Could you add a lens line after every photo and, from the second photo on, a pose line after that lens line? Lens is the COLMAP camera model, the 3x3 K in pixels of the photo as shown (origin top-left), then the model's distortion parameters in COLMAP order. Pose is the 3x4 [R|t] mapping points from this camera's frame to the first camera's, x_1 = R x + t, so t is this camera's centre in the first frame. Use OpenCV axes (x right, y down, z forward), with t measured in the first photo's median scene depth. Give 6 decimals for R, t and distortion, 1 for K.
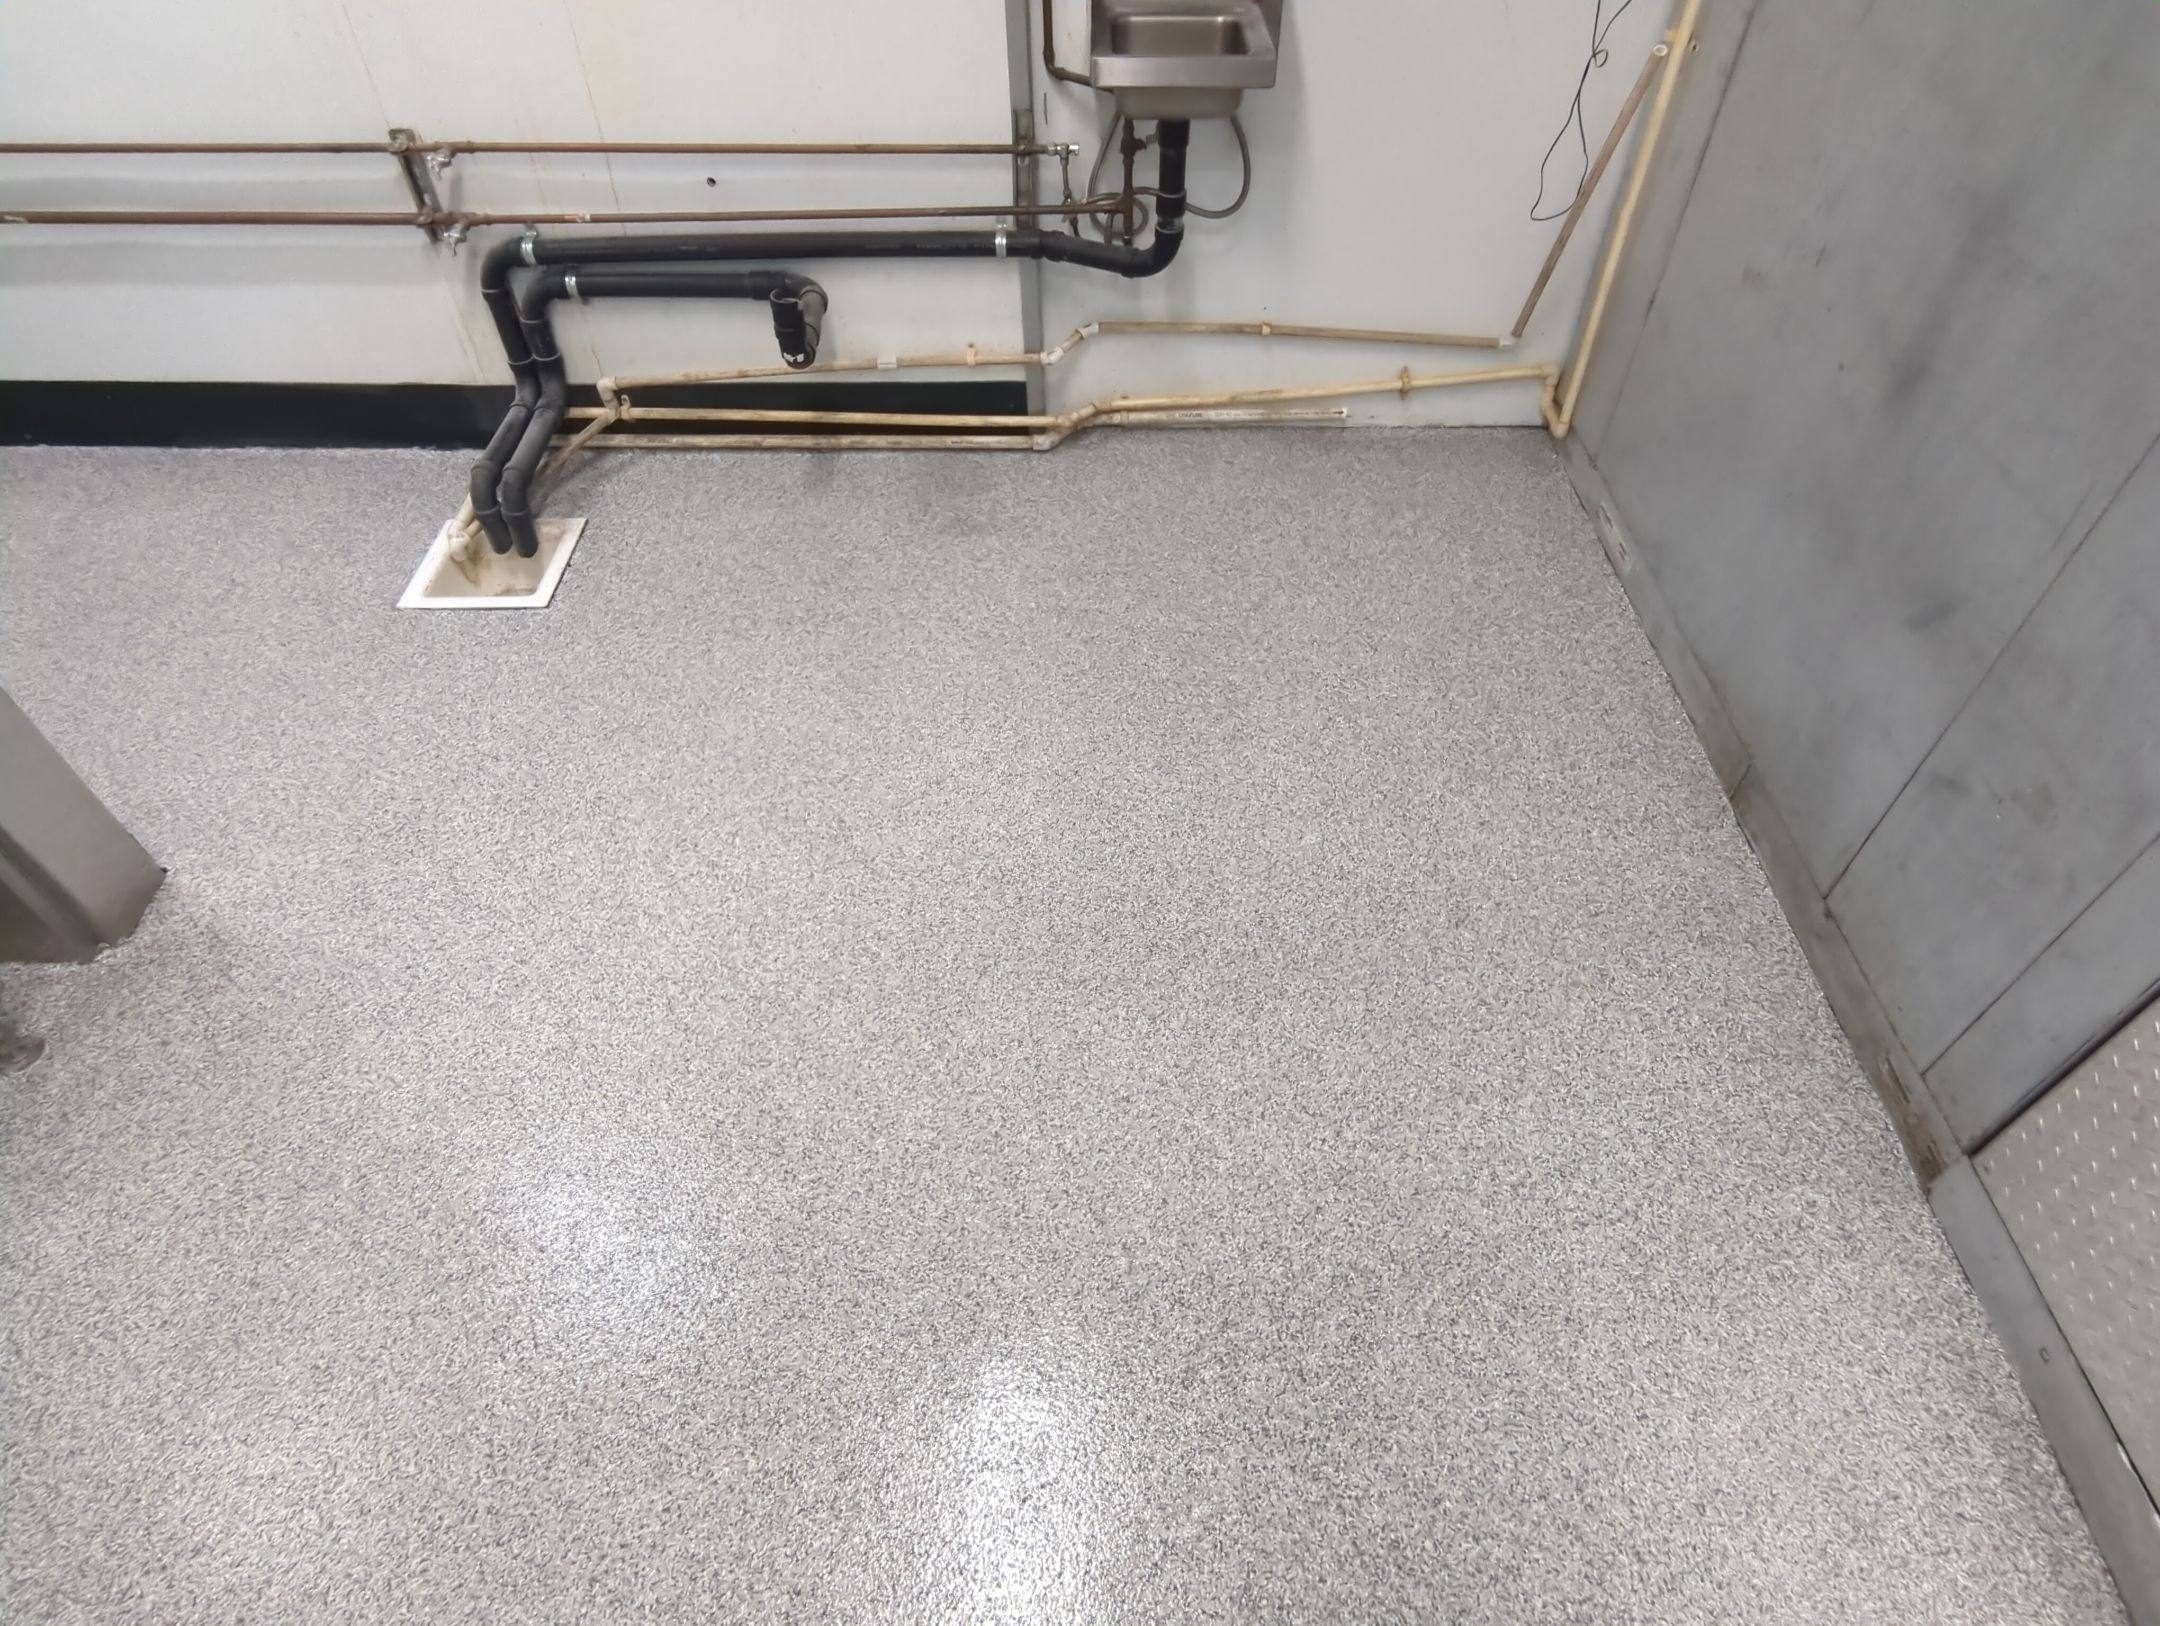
lens RADIAL K [[1209.8, 0, 1080.0], [0, 1209.8, 813.0], [0, 0, 1]] dist [-0.002274, -0.000136]
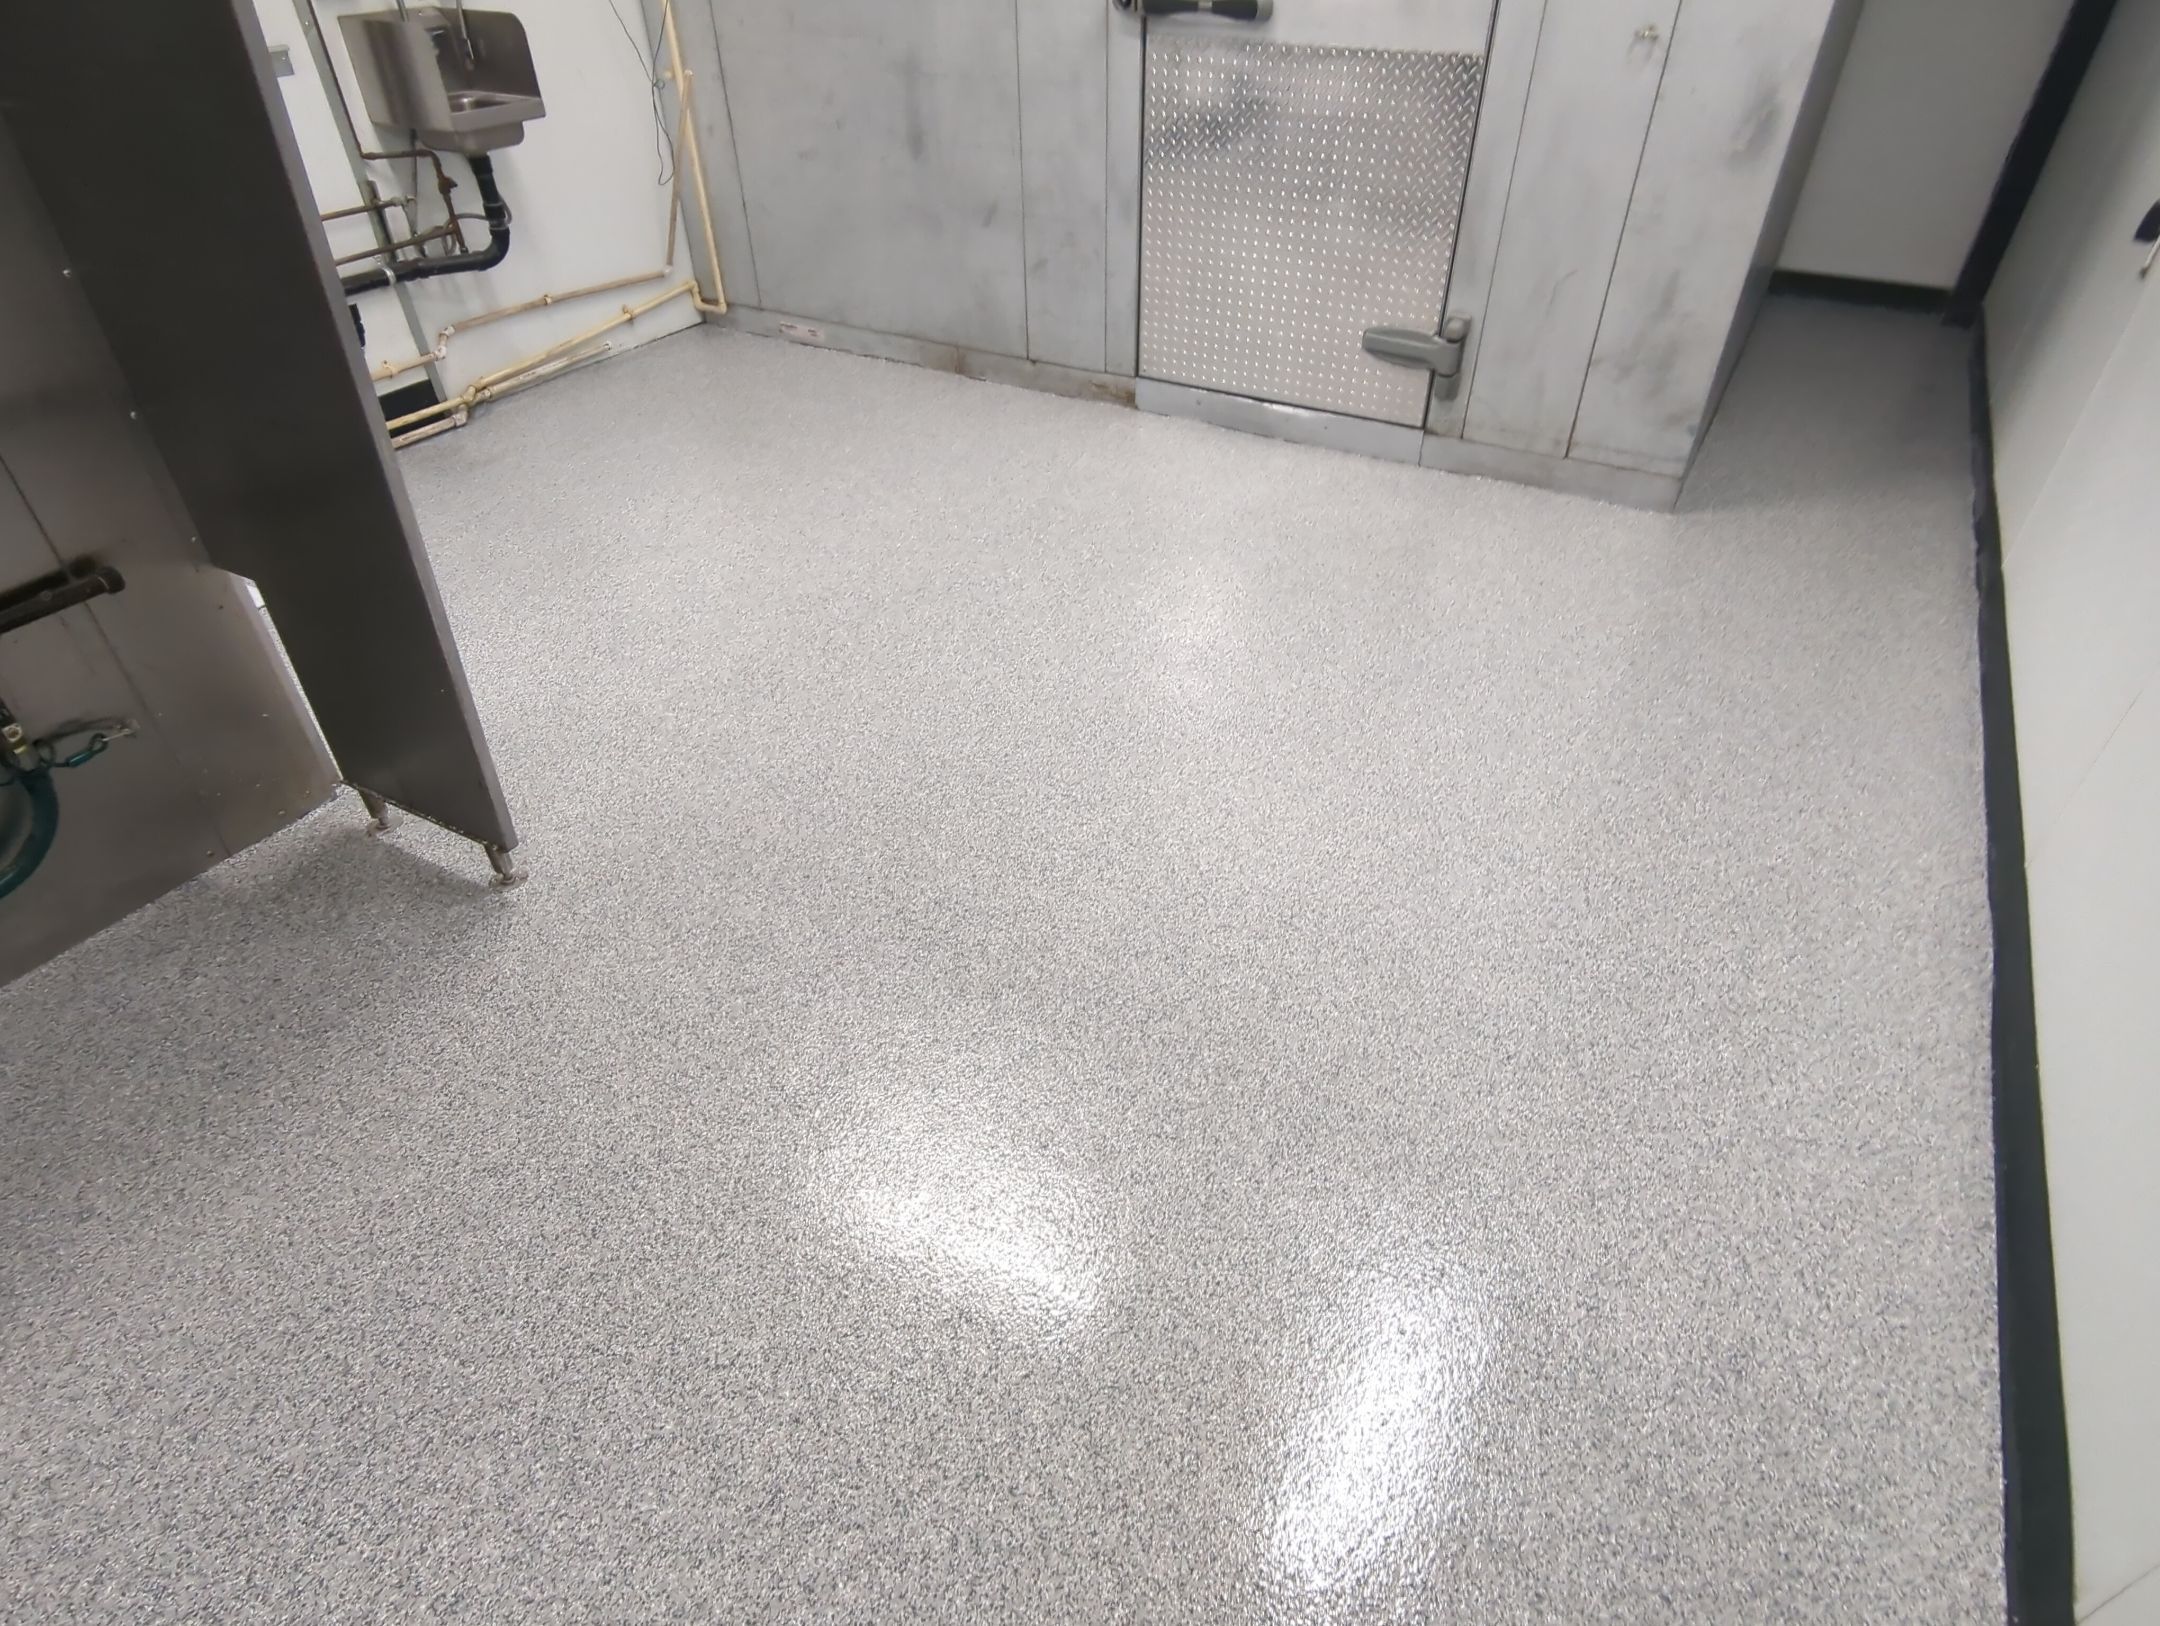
lens RADIAL K [[1156.0, 0, 1077.6], [0, 1156.0, 789.7], [0, 0, 1]] dist [0.003986, 0.002156]
pose [[0.507761, -0.545261, 0.666985, -0.898067], [0.639600, 0.757263, 0.132150, 0.333380], [-0.577139, 0.359503, 0.733258, -0.262371]]
